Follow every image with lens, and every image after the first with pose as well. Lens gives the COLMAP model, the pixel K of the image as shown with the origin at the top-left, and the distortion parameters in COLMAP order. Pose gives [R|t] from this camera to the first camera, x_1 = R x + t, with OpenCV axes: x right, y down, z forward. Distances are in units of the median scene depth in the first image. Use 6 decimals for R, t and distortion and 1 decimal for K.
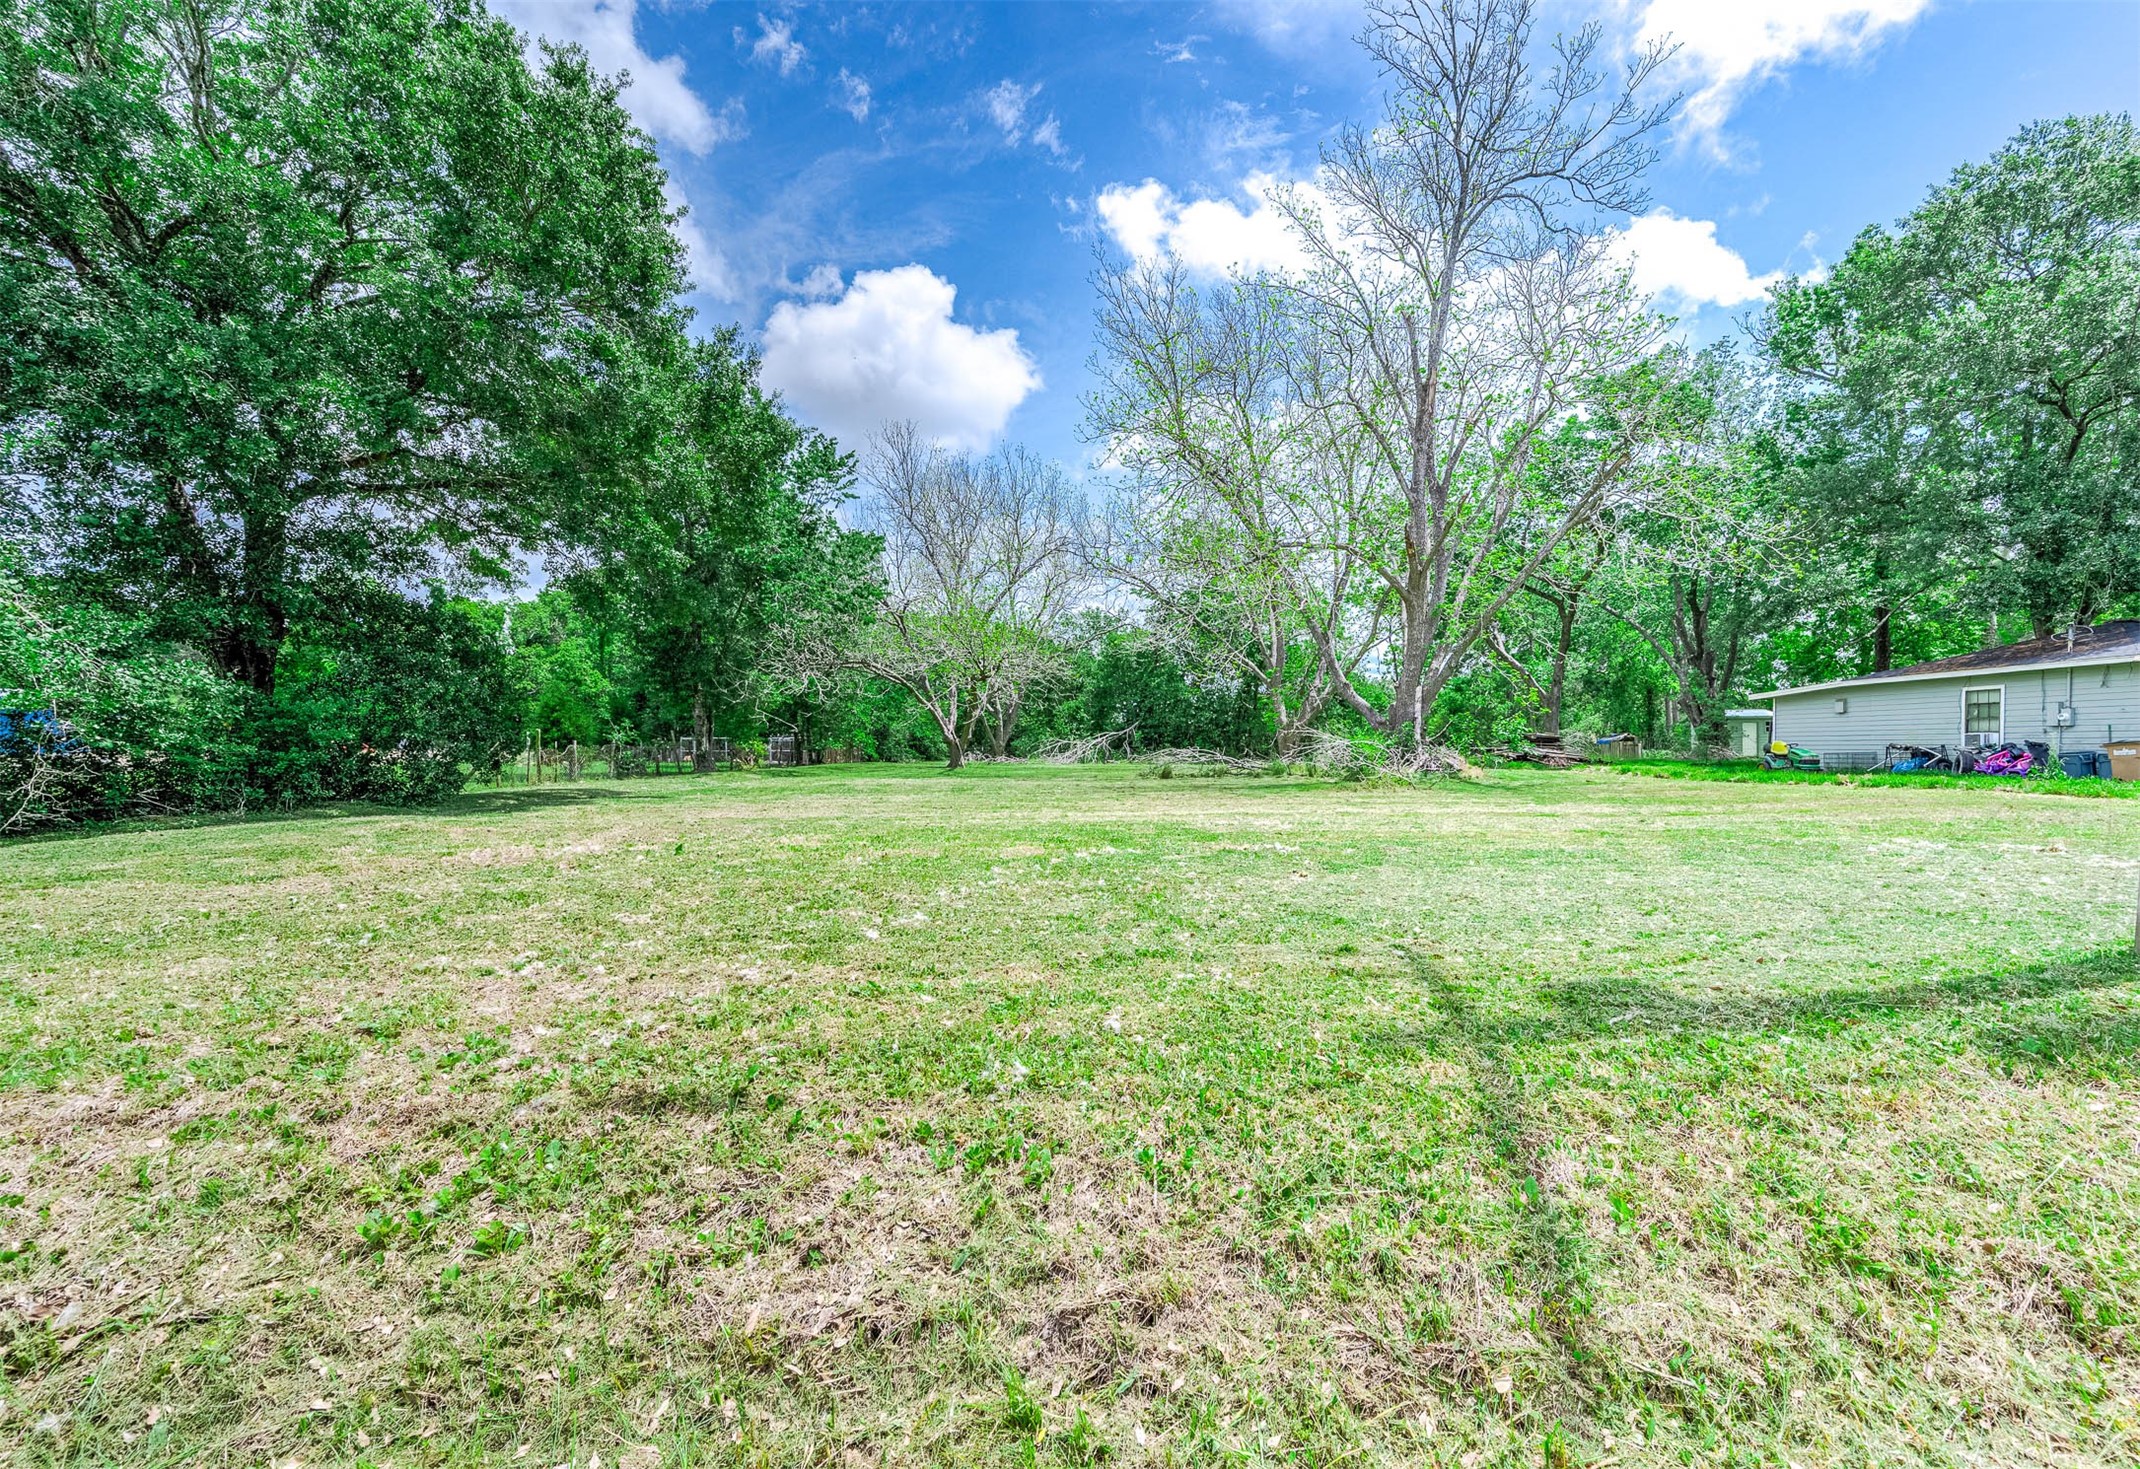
lens RADIAL K [[887.3, 0, 1104.6], [0, 887.3, 766.1], [0, 0, 1]] dist [0.010000, 0.000730]
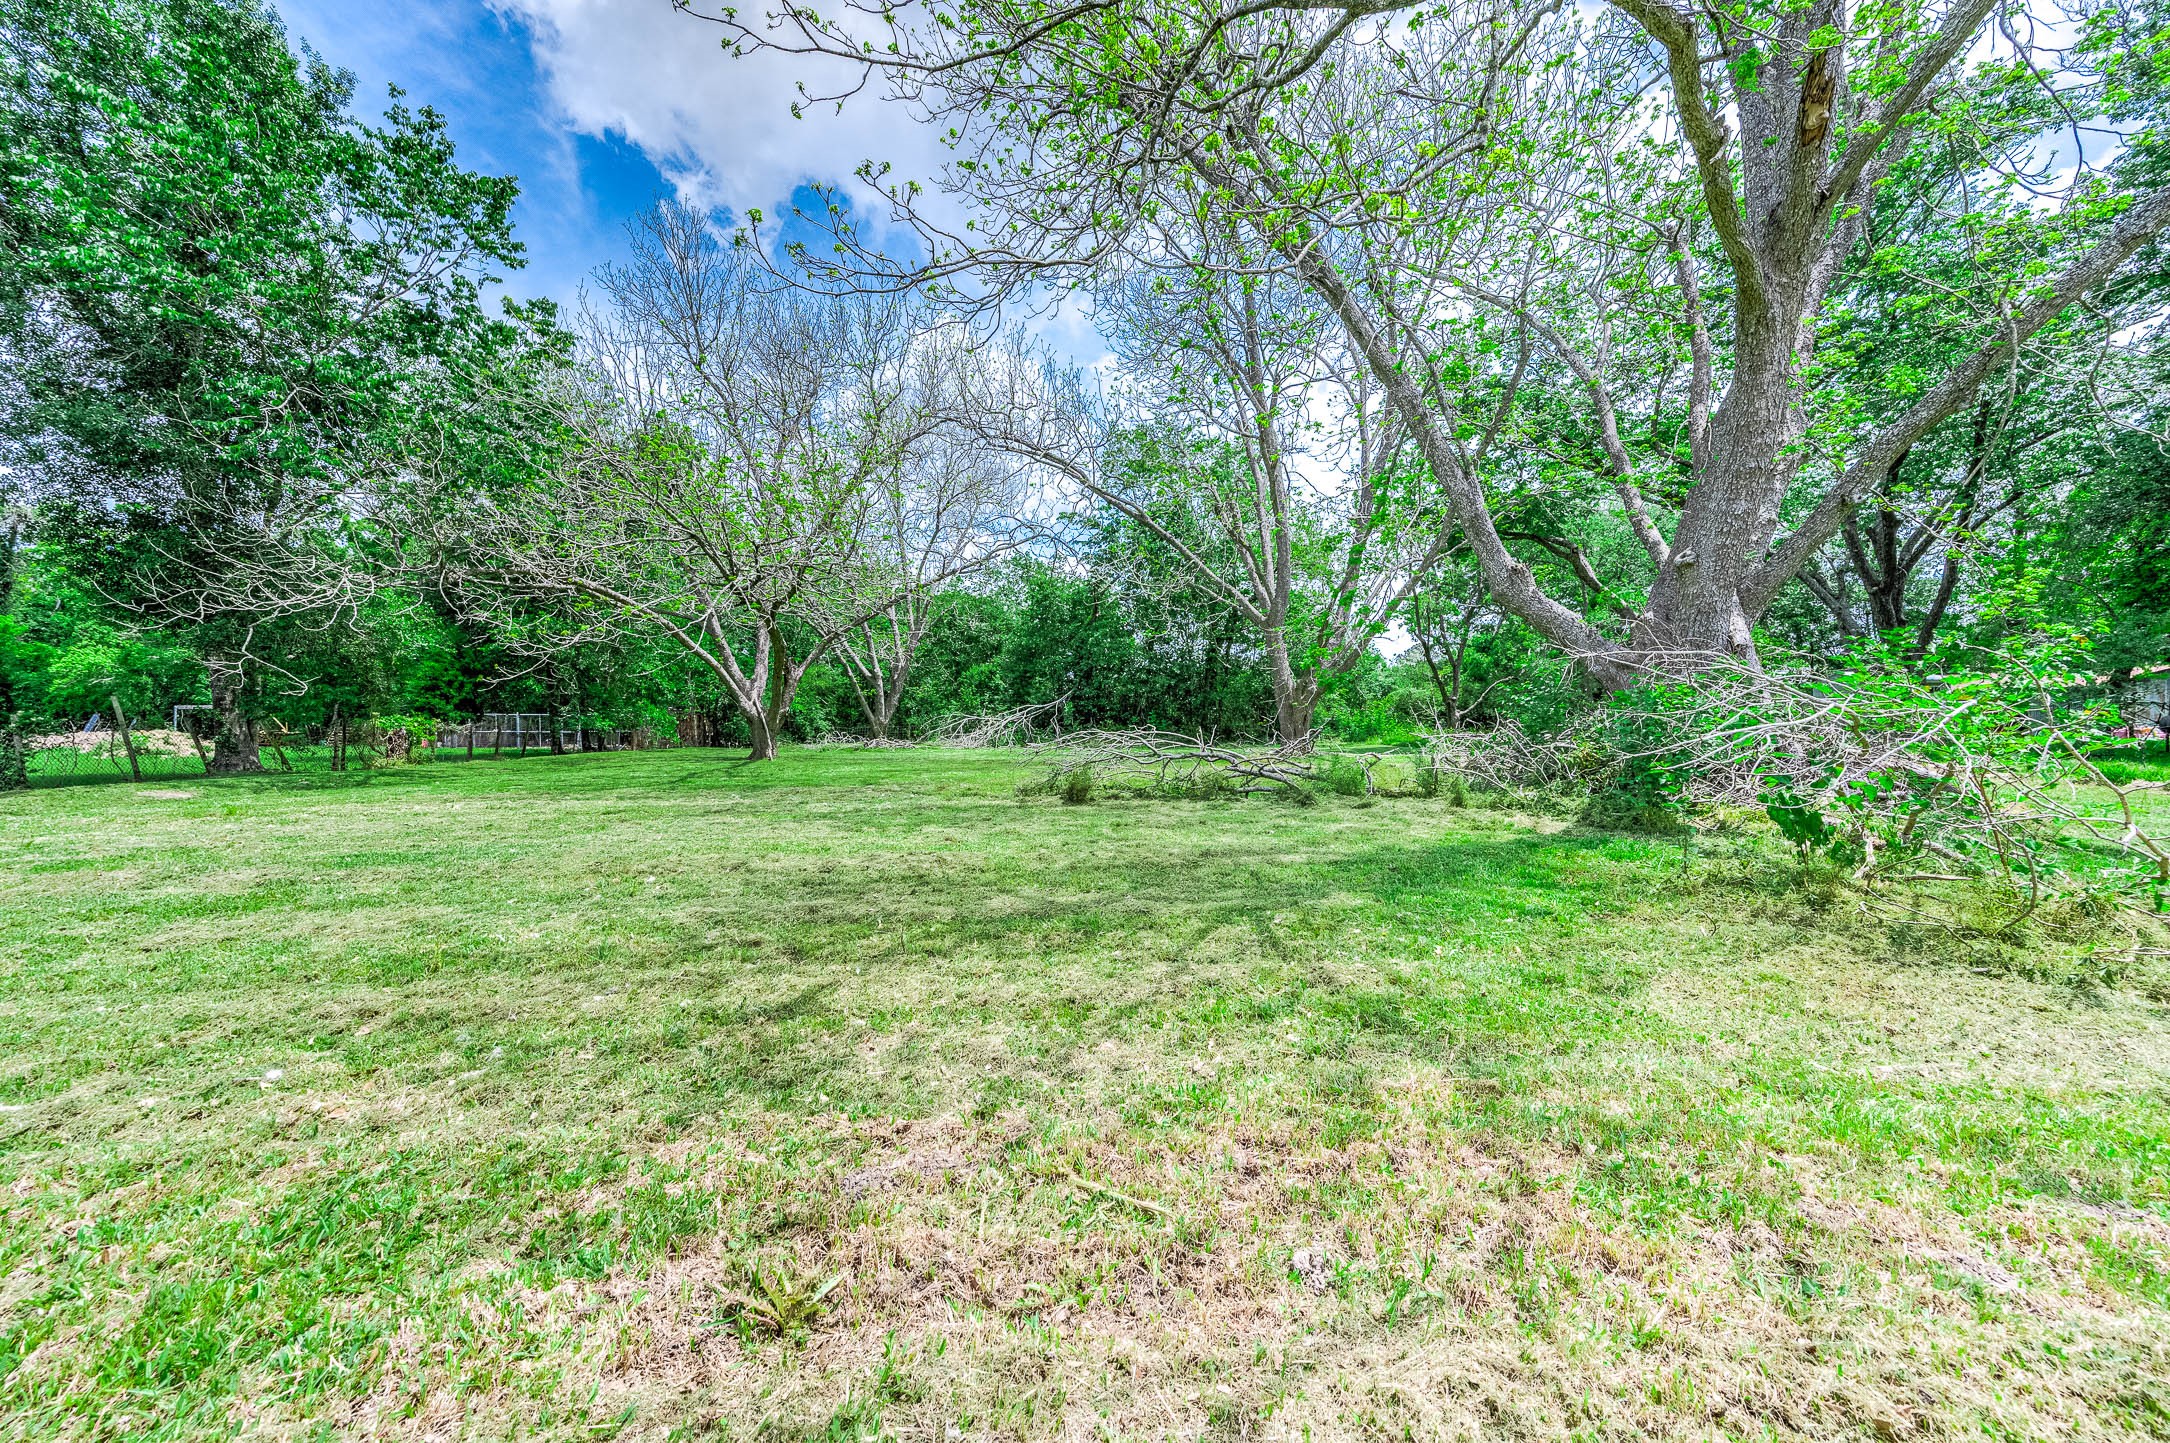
lens RADIAL K [[850.4, 0, 1091.6], [0, 850.4, 716.6], [0, 0, 1]] dist [0.020379, 0.000106]
pose [[0.999386, -0.002146, 0.034985, 0.051695], [0.003195, 0.999546, -0.029972, -0.012137], [-0.034904, 0.030065, 0.998938, 0.499671]]
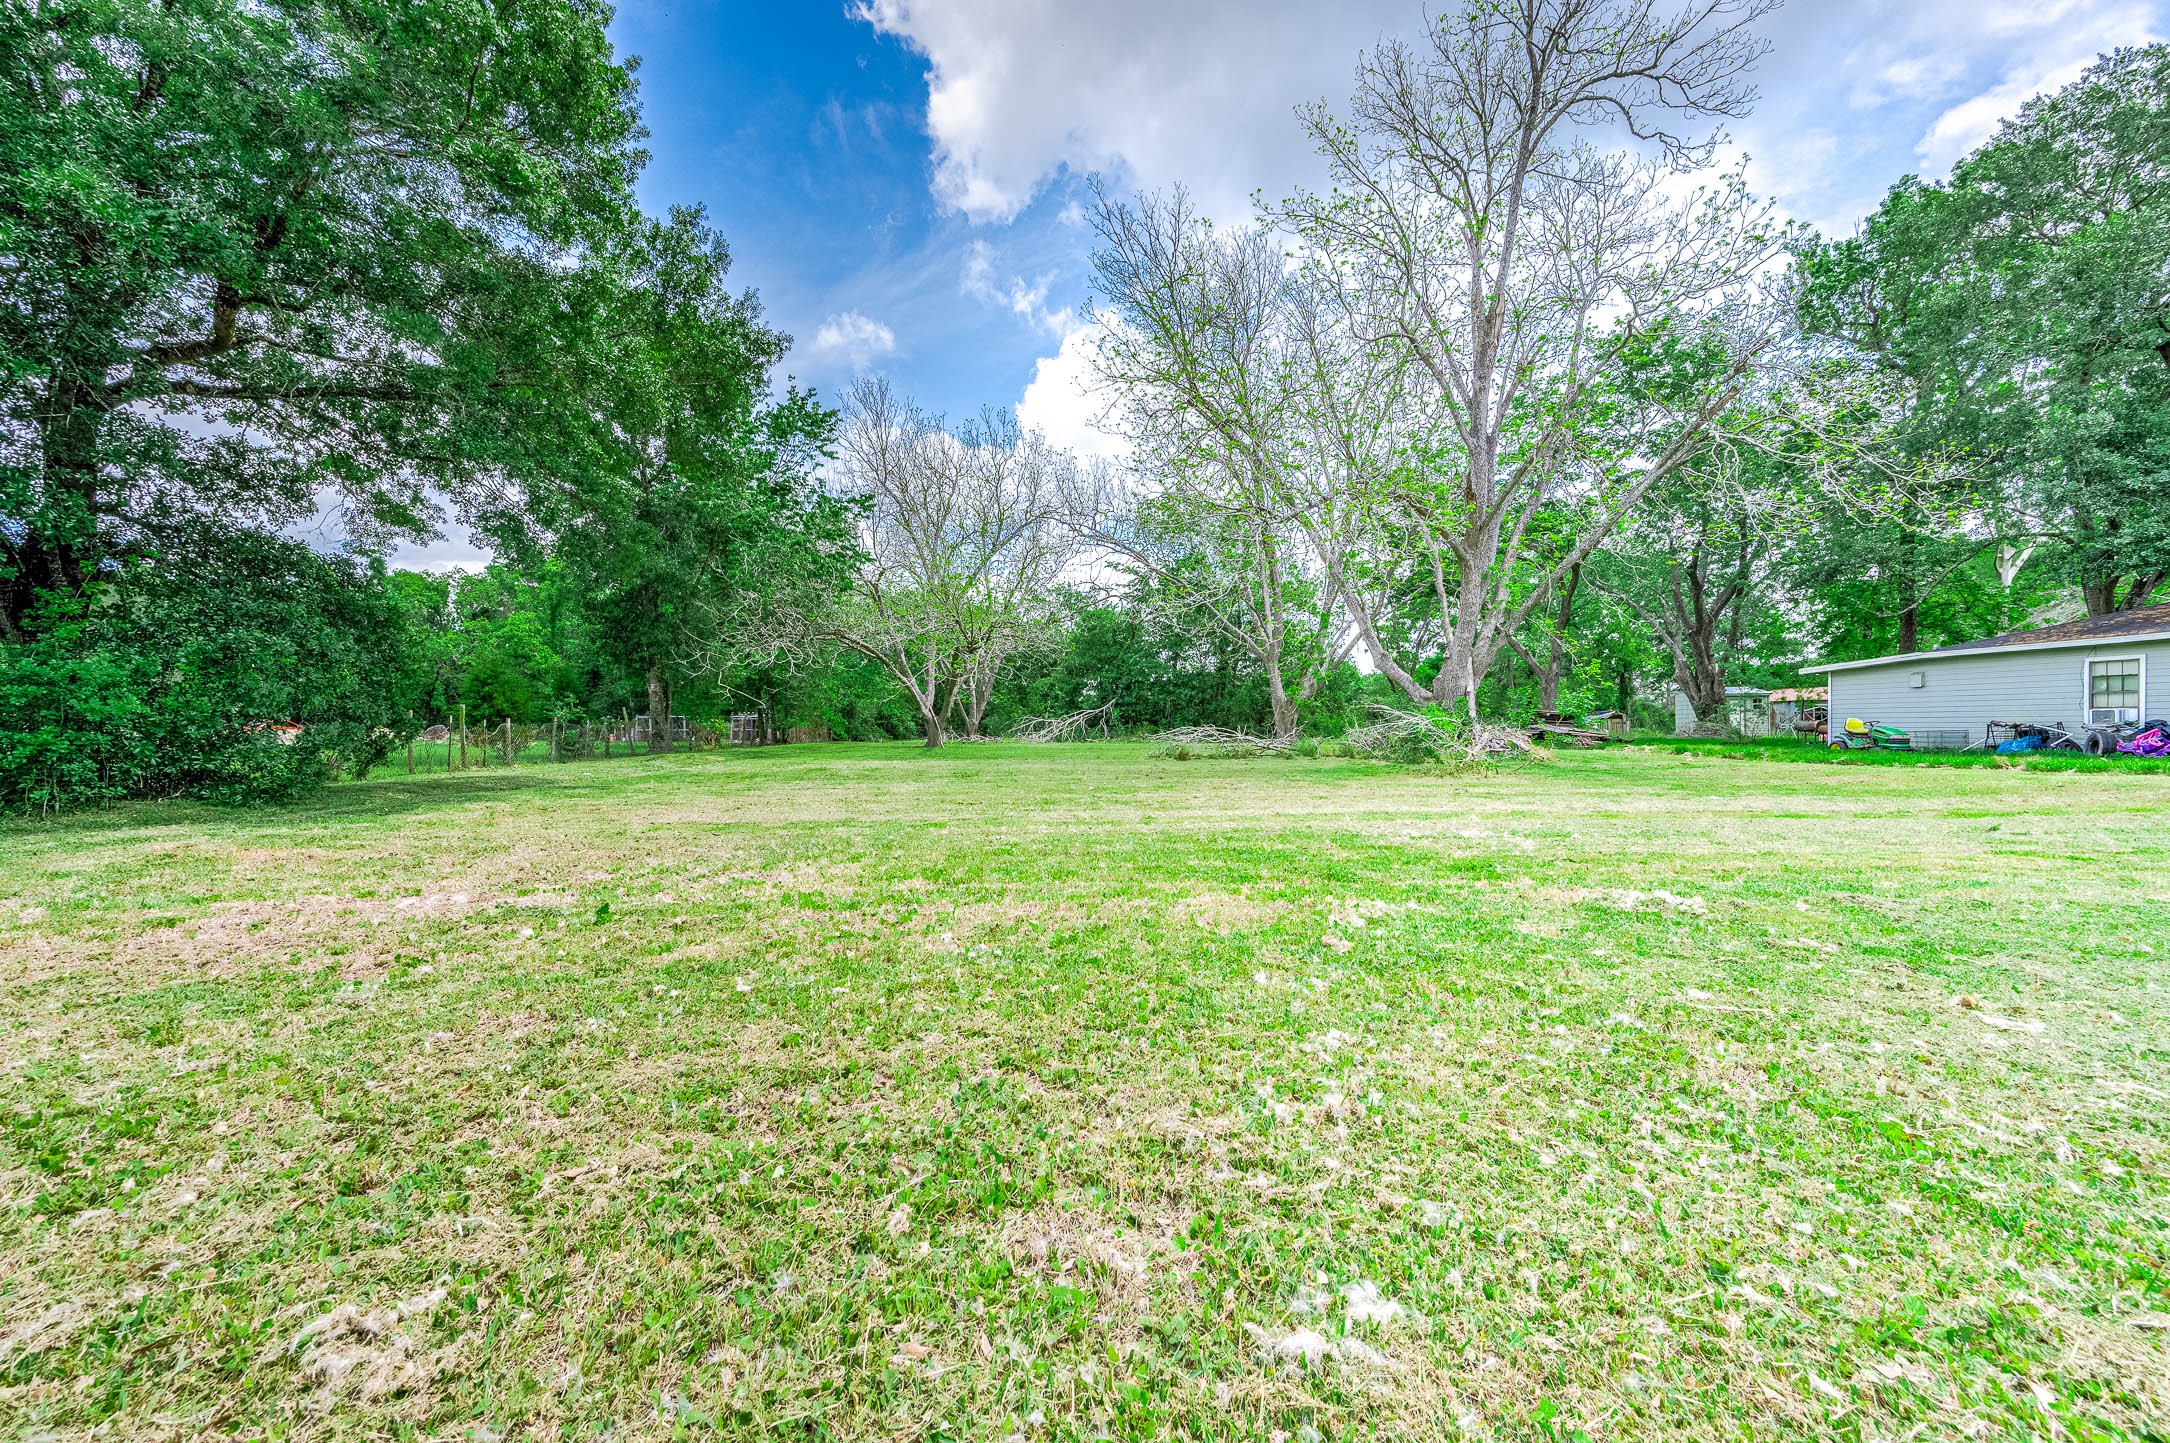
lens RADIAL K [[850.4, 0, 1082.6], [0, 850.4, 729.2], [0, 0, 1]] dist [0.020379, 0.000106]
pose [[0.999416, -0.001061, 0.034140, -0.051890], [0.001631, 0.999860, -0.016651, -0.002756], [-0.034118, 0.016697, 0.999278, 0.119406]]
